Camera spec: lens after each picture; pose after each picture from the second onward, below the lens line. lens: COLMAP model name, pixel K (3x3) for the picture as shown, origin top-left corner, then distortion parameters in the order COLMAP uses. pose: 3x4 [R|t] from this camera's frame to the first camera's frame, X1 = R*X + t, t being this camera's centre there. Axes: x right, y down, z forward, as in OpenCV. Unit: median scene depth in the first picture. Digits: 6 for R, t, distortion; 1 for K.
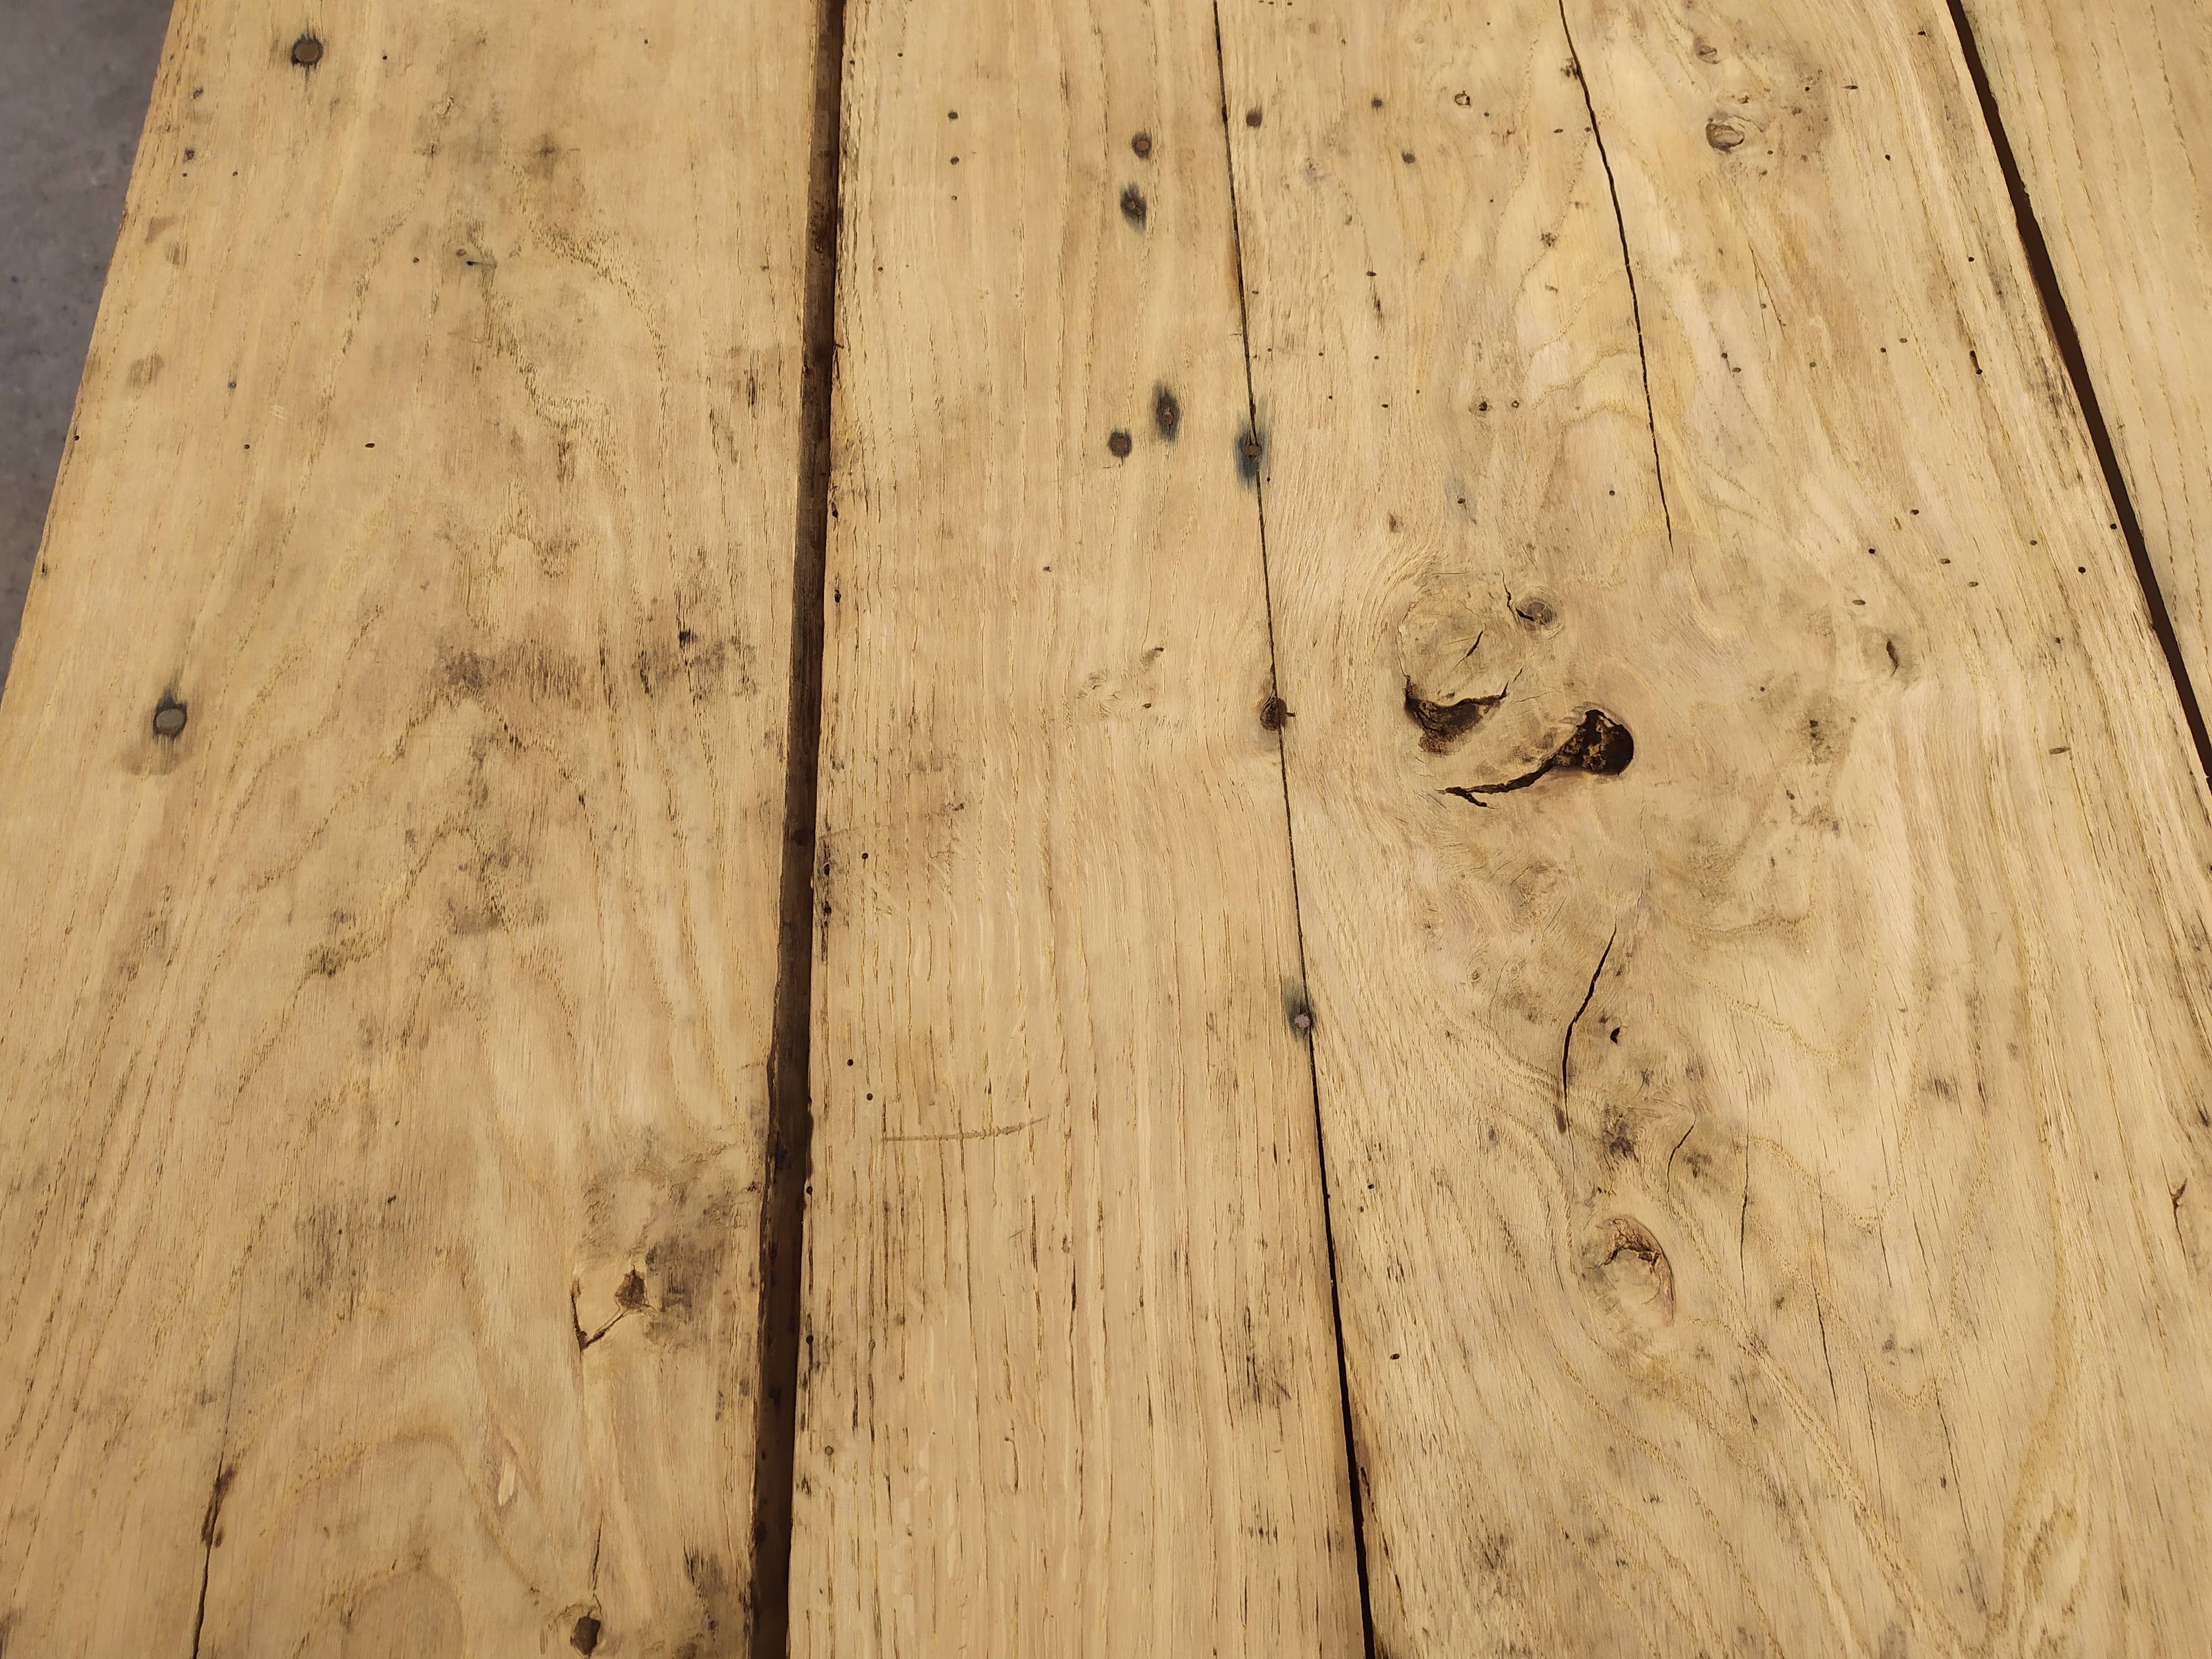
lens RADIAL K [[1641.0, 0, 1130.4], [0, 1641.0, 812.0], [0, 0, 1]] dist [0.057161, -0.061367]
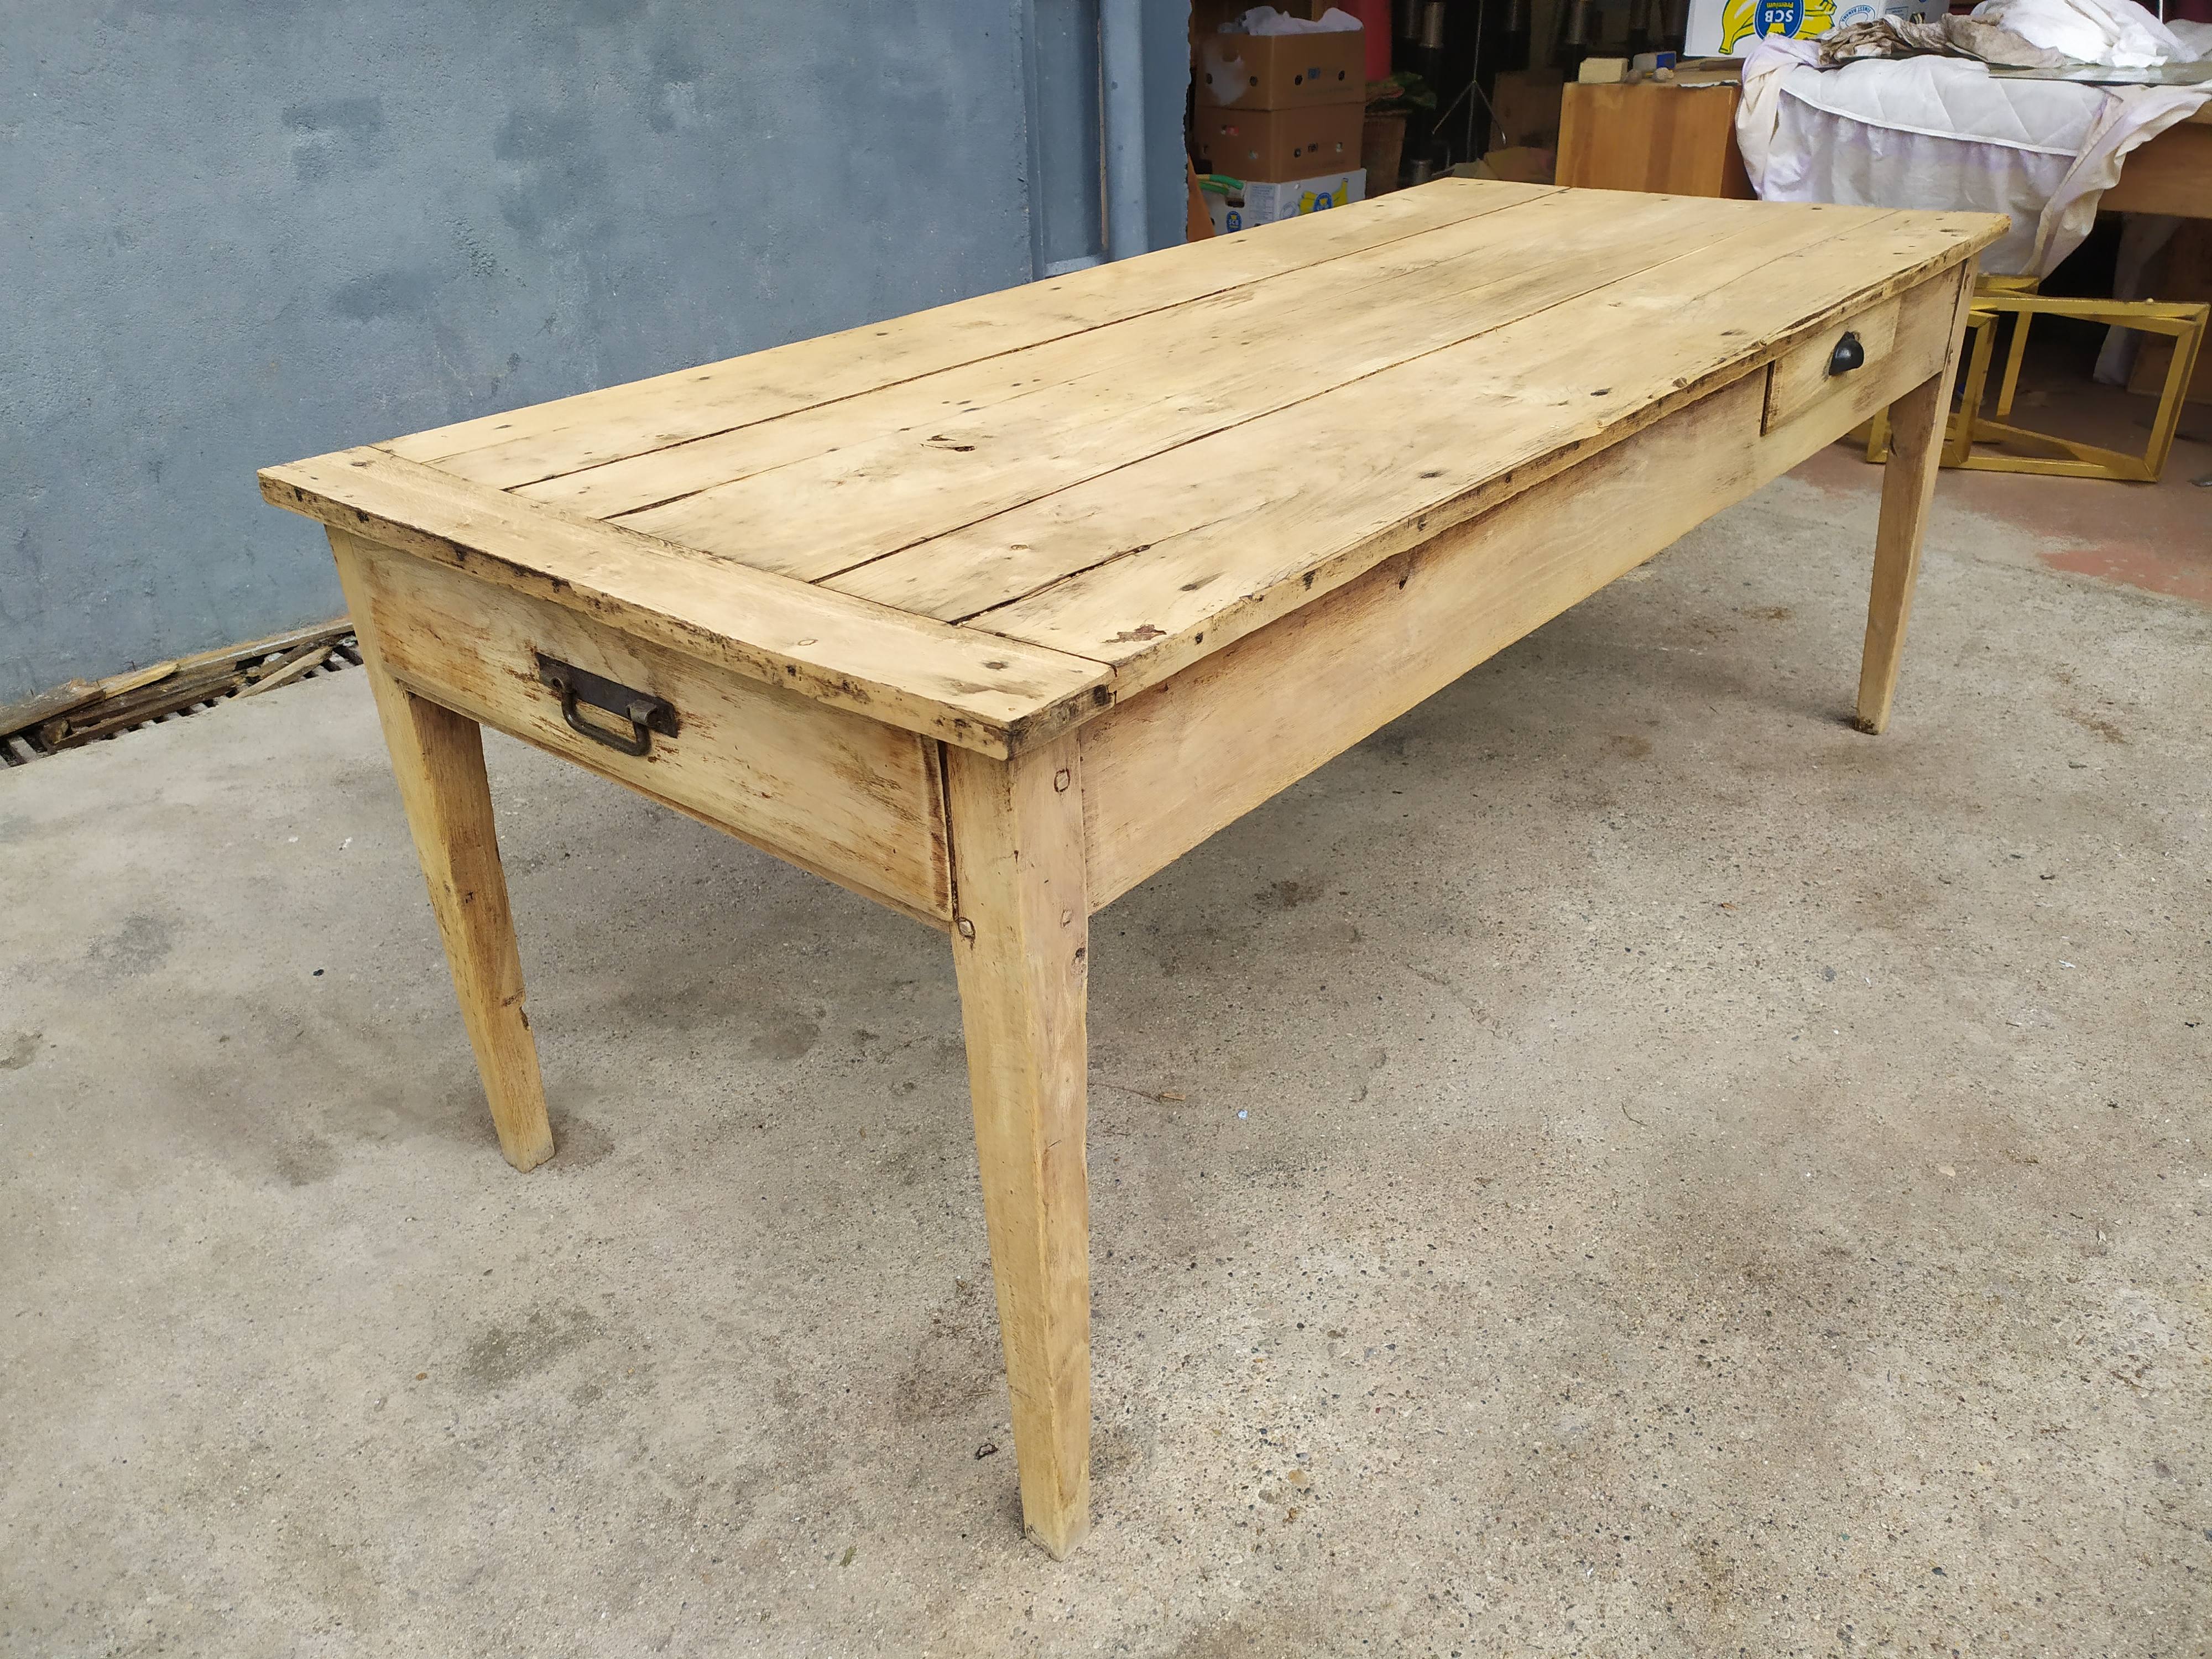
lens RADIAL K [[1678.3, 0, 1087.6], [0, 1678.3, 802.1], [0, 0, 1]] dist [0.047710, -0.050888]
pose [[0.731108, 0.300924, -0.612313, 2.695273], [-0.616330, 0.676212, -0.403577, 1.607258], [0.292607, 0.672445, 0.679852, -0.691412]]
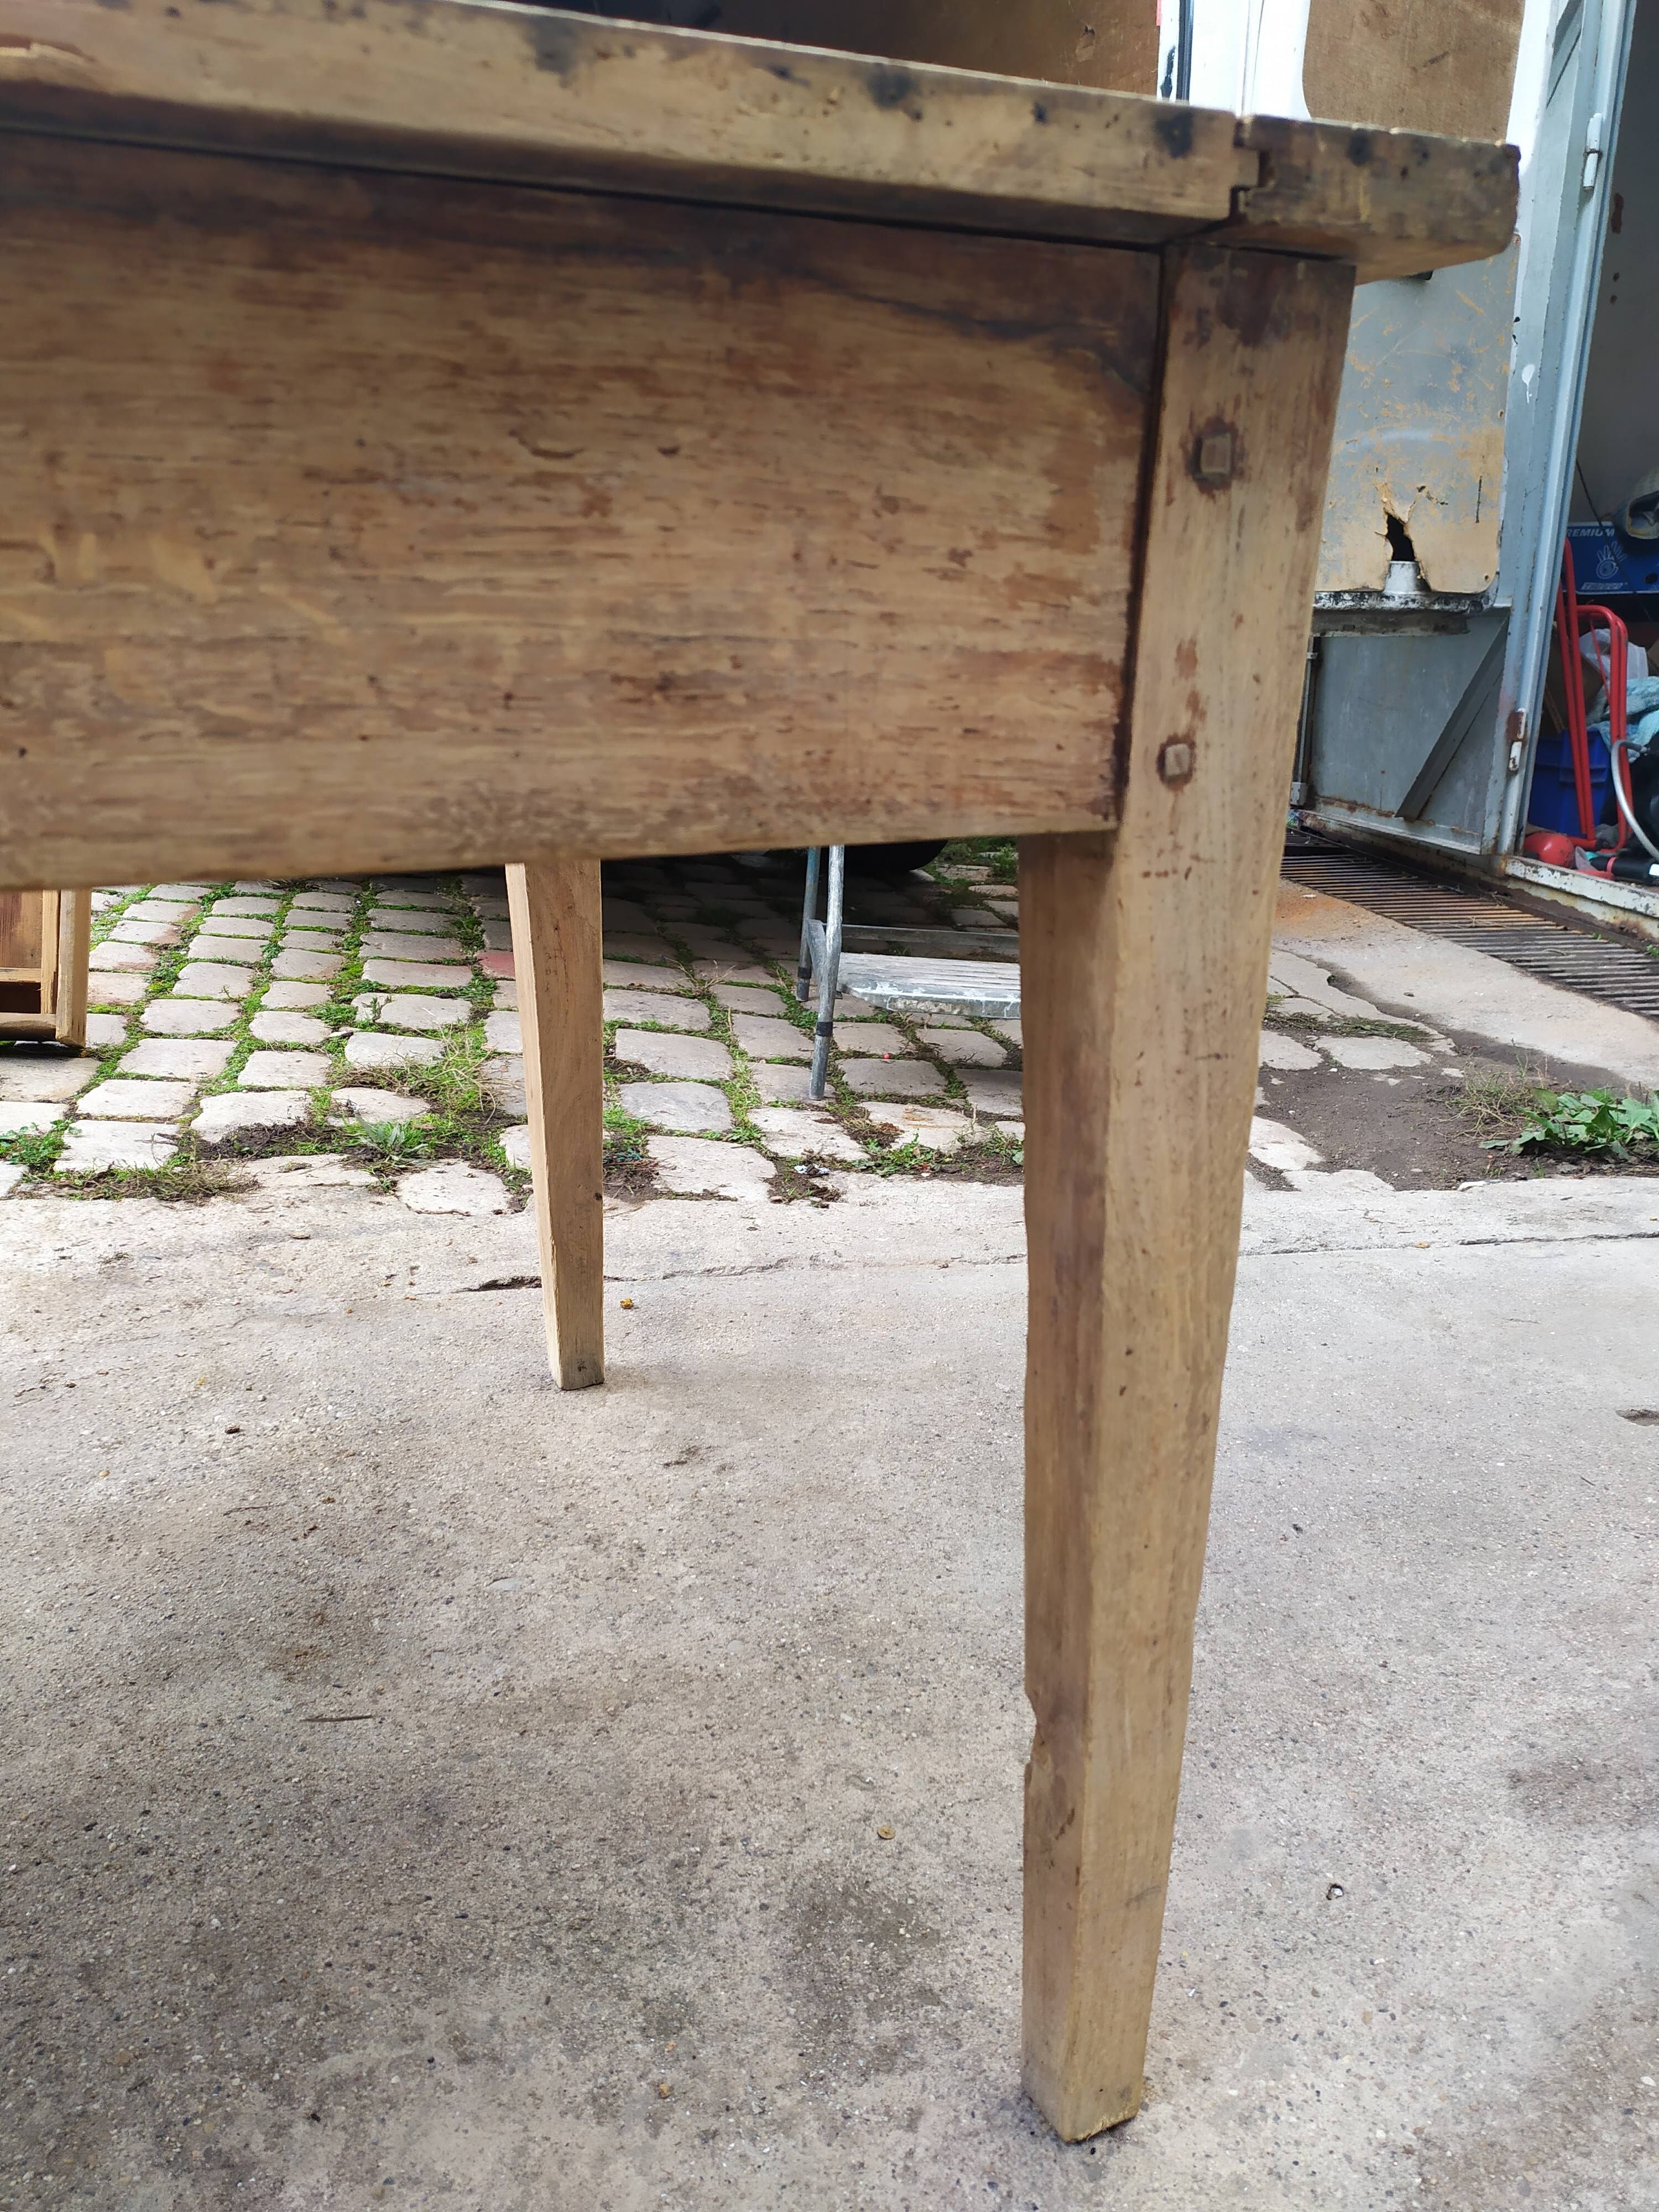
lens RADIAL K [[1678.3, 0, 836.3], [0, 1678.3, 1073.9], [0, 0, 1]] dist [0.047710, -0.050888]
pose [[-0.963786, 0.071441, -0.256930, 0.471108], [-0.246237, 0.131517, 0.960245, -0.182745], [0.102391, 0.988736, -0.109163, 1.348819]]
